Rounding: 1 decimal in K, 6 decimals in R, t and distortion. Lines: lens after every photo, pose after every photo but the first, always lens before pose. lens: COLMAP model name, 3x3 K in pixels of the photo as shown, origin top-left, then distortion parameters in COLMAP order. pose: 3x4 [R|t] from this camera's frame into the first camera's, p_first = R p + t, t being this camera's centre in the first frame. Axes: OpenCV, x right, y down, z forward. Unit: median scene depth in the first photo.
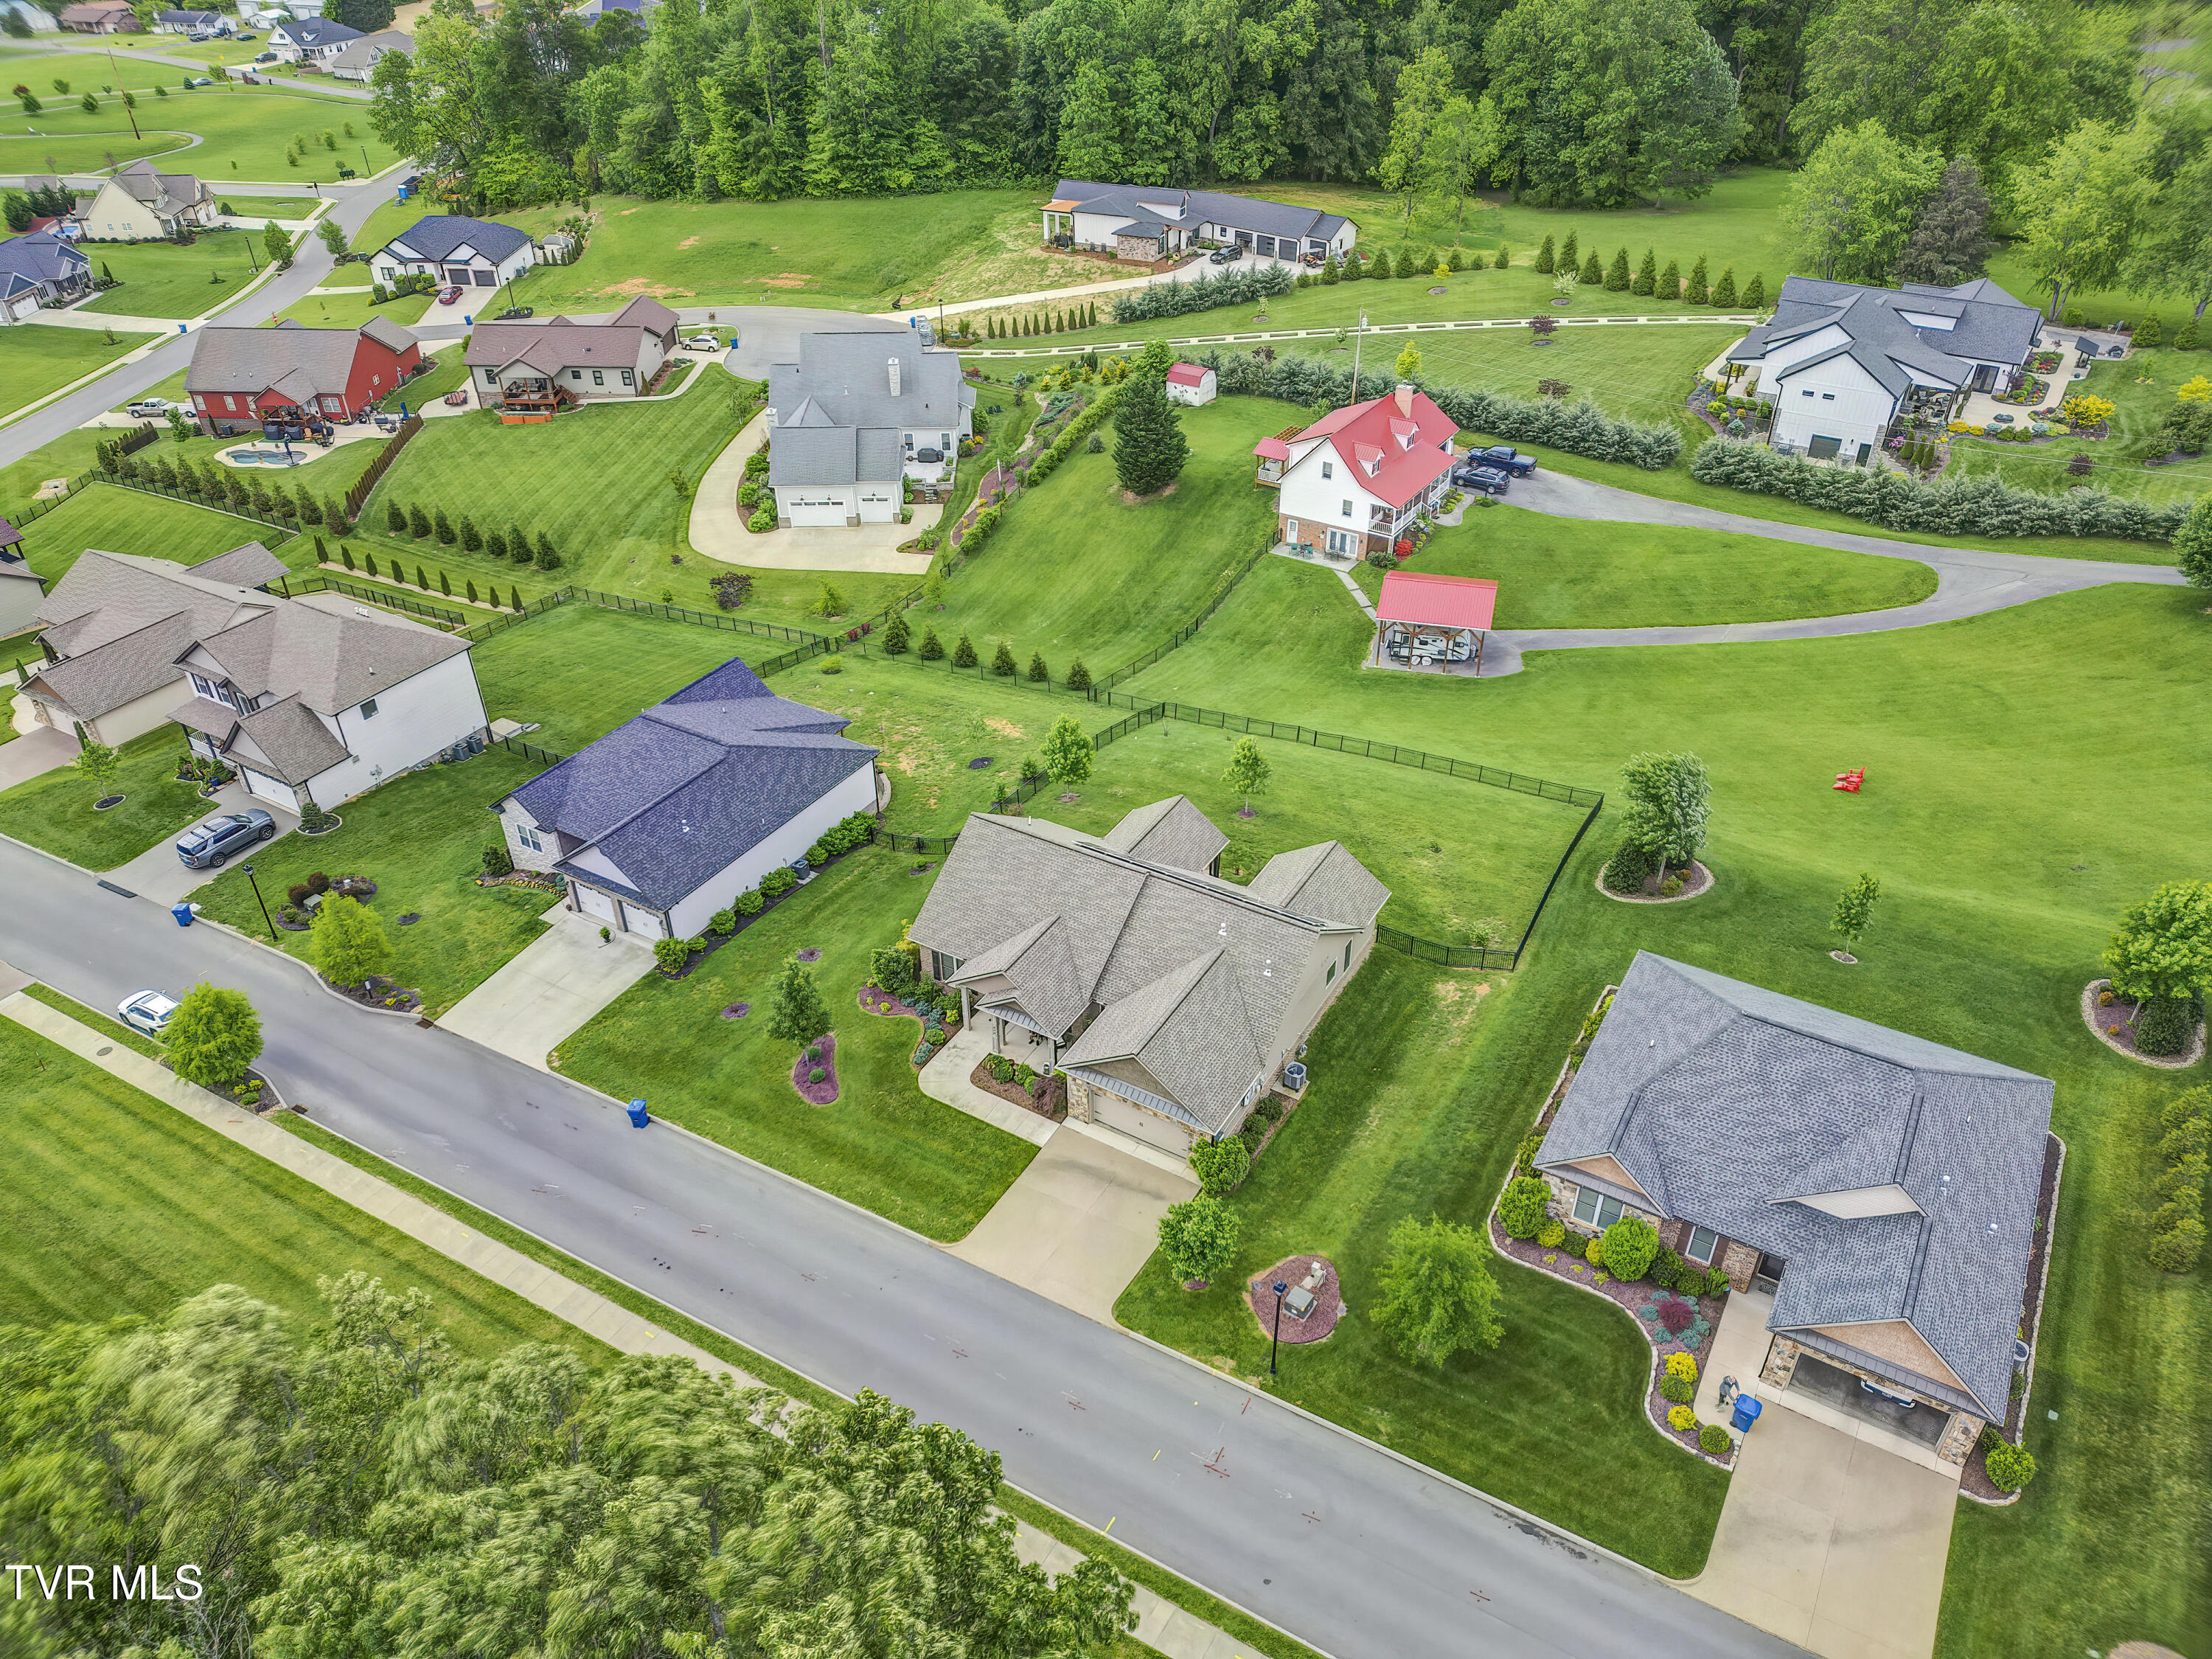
lens RADIAL K [[1537.7, 0, 1106.9], [0, 1537.7, 830.5], [0, 0, 1]] dist [0.061255, -0.053907]
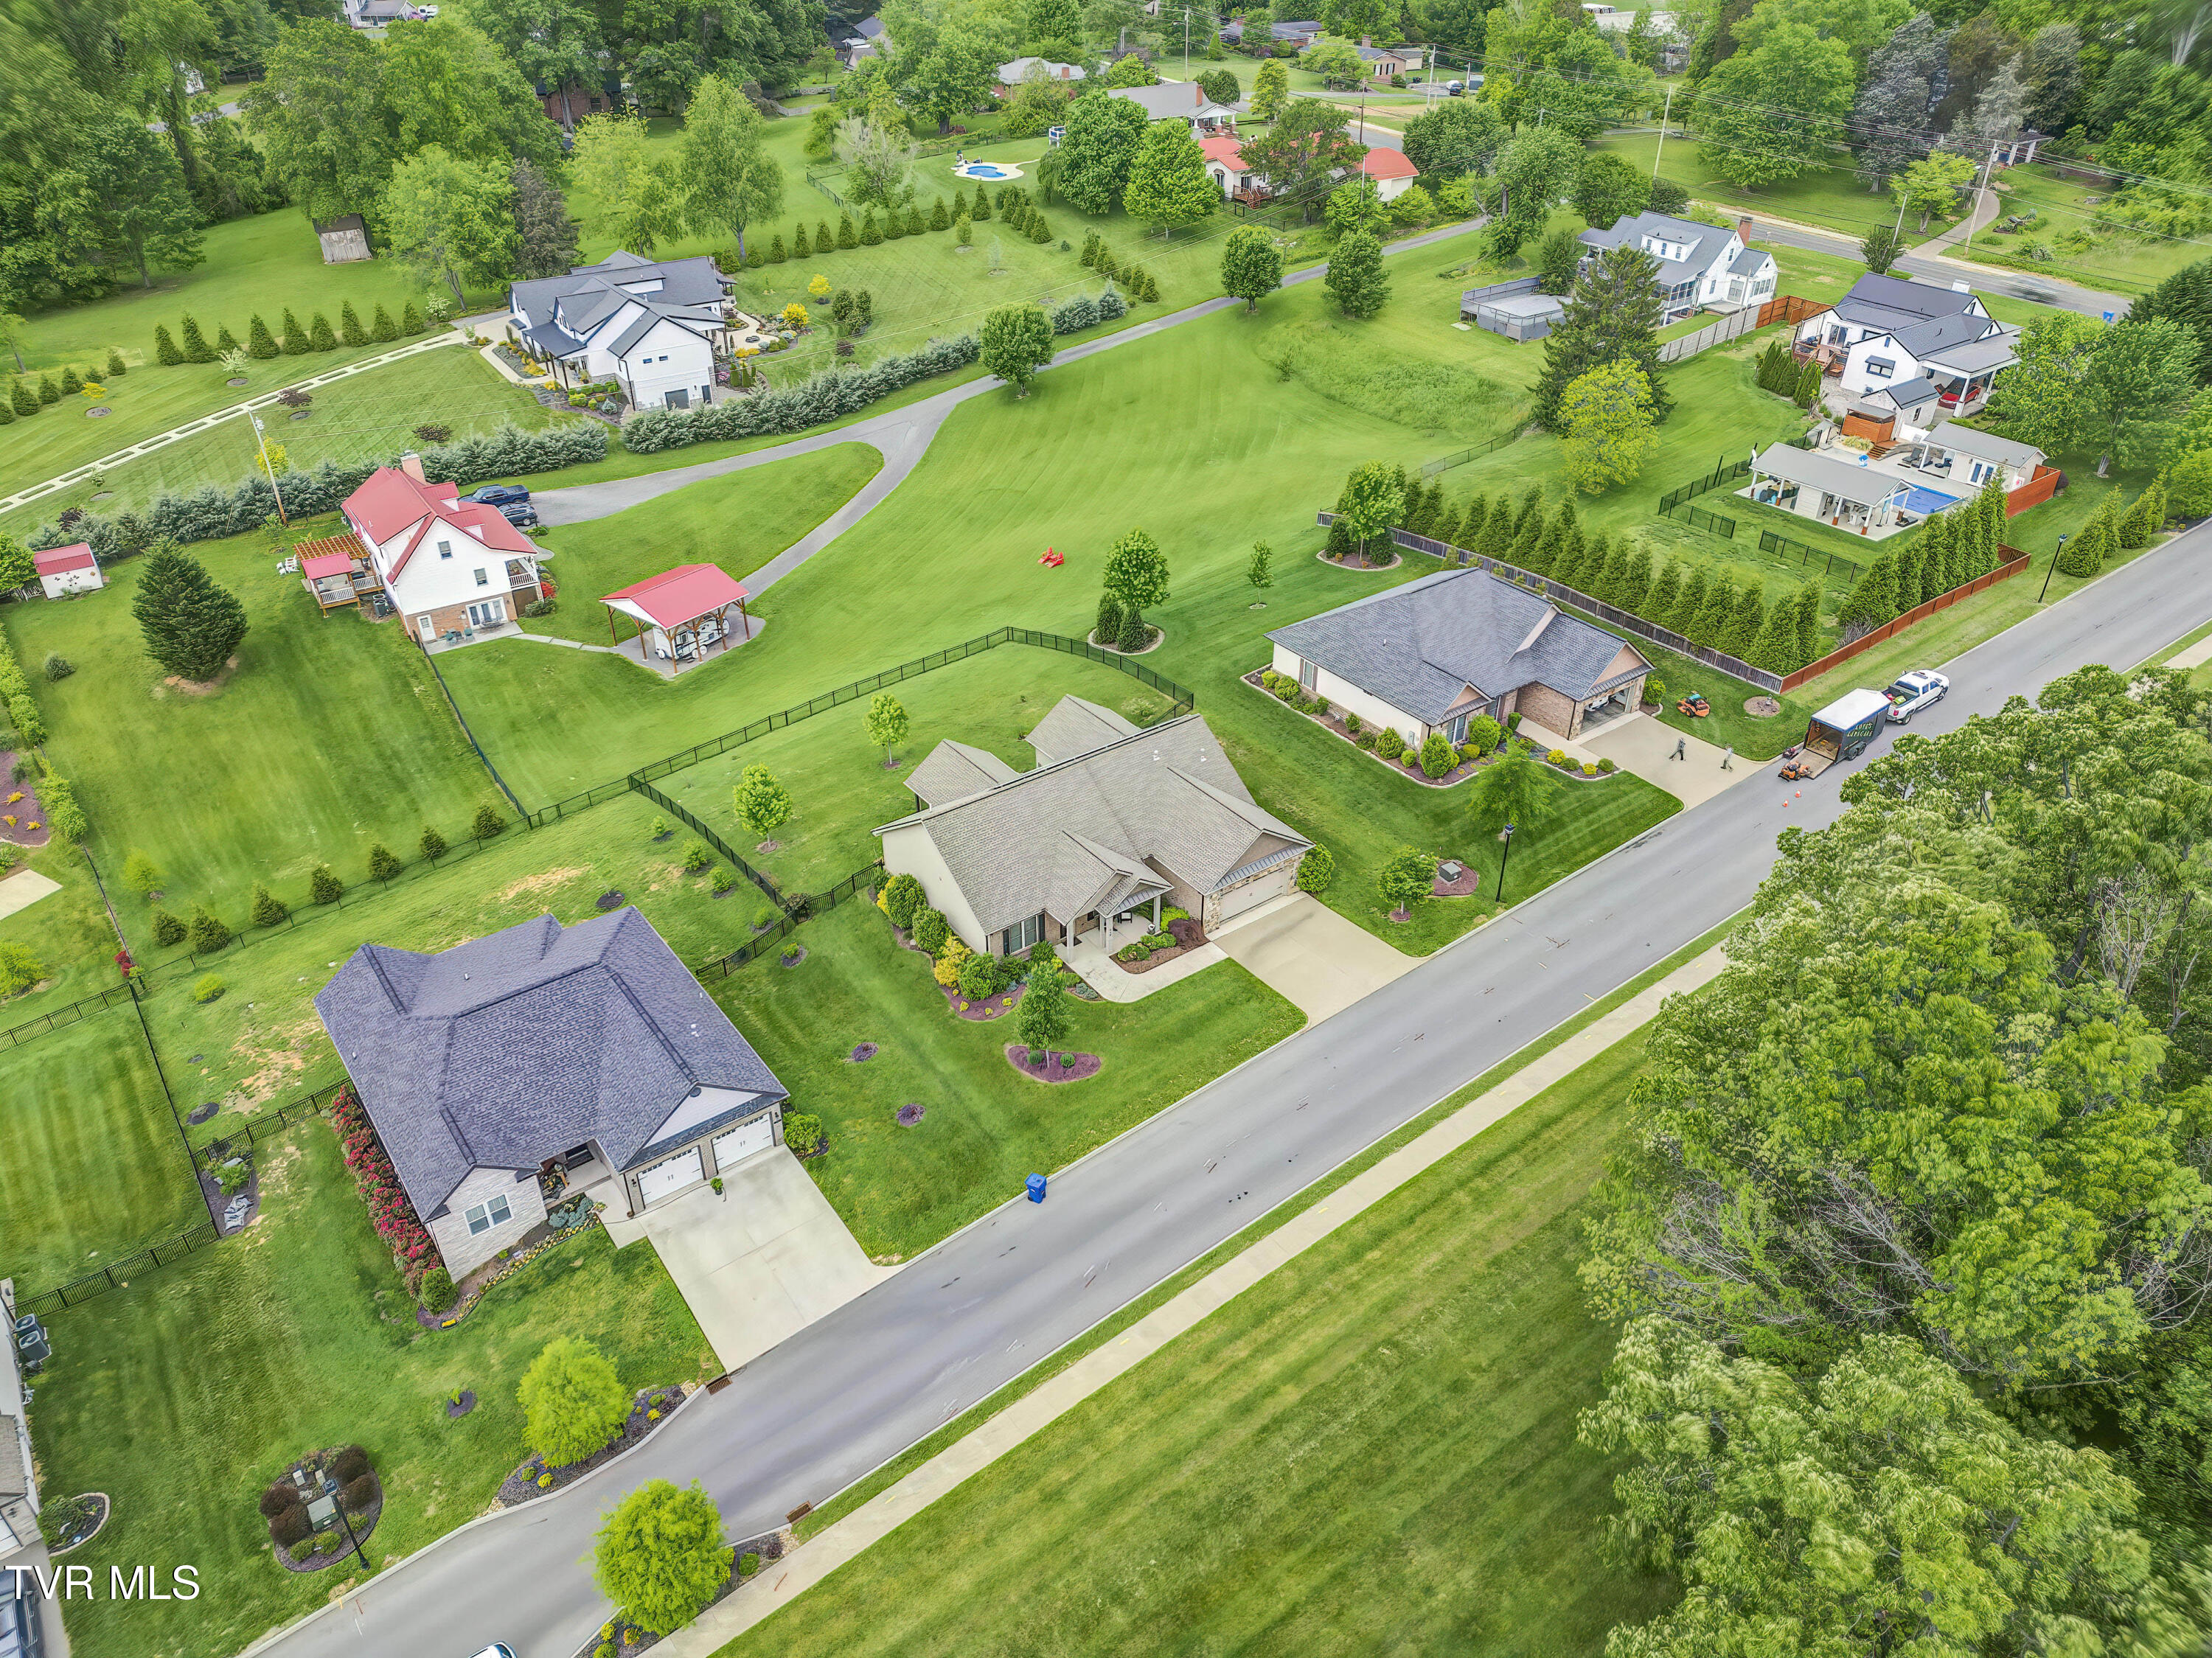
lens RADIAL K [[1537.5, 0, 1102.8], [0, 1537.5, 830.8], [0, 0, 1]] dist [0.061255, -0.053907]
pose [[0.388354, -0.502138, 0.772683, -0.526603], [0.524031, 0.810060, 0.263048, -0.132842], [-0.758006, 0.302754, 0.577726, 0.194233]]
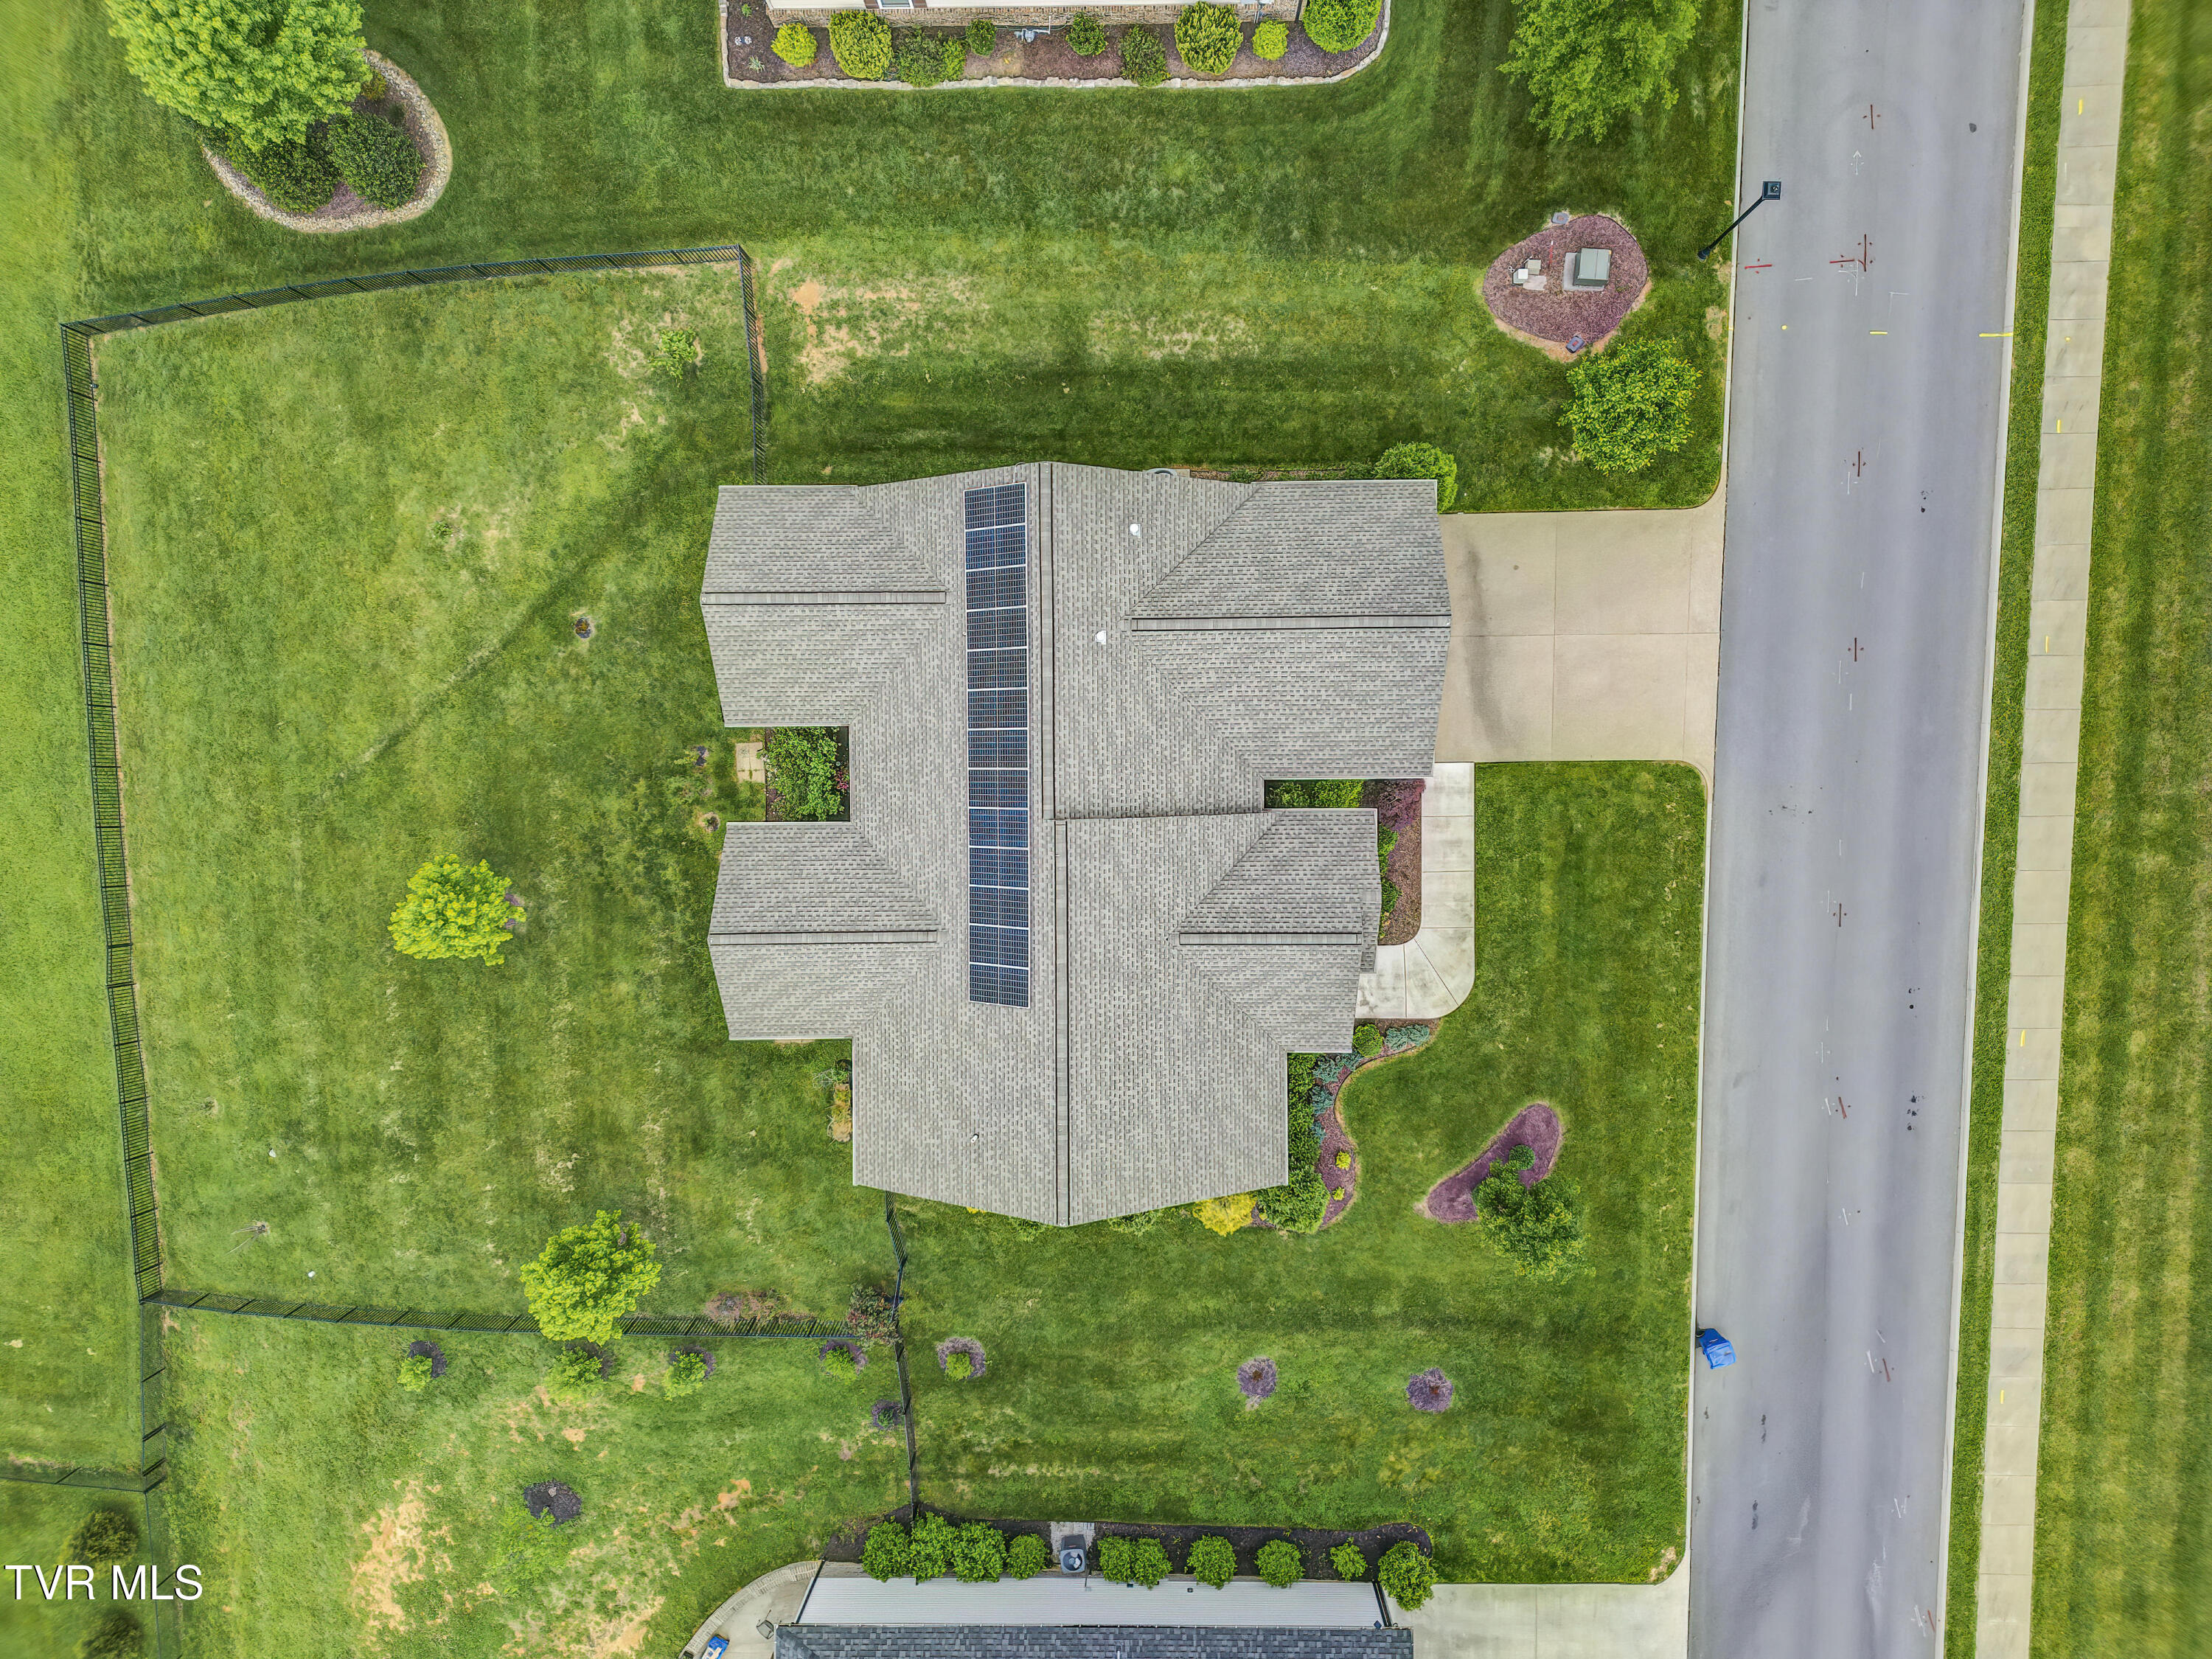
lens RADIAL K [[1537.7, 0, 1106.4], [0, 1537.7, 822.0], [0, 0, 1]] dist [0.061255, -0.053907]
pose [[-0.515915, -0.856567, -0.011215, 0.013380], [0.508986, -0.317043, 0.800261, -0.225879], [-0.689032, 0.407158, 0.599548, 0.397927]]
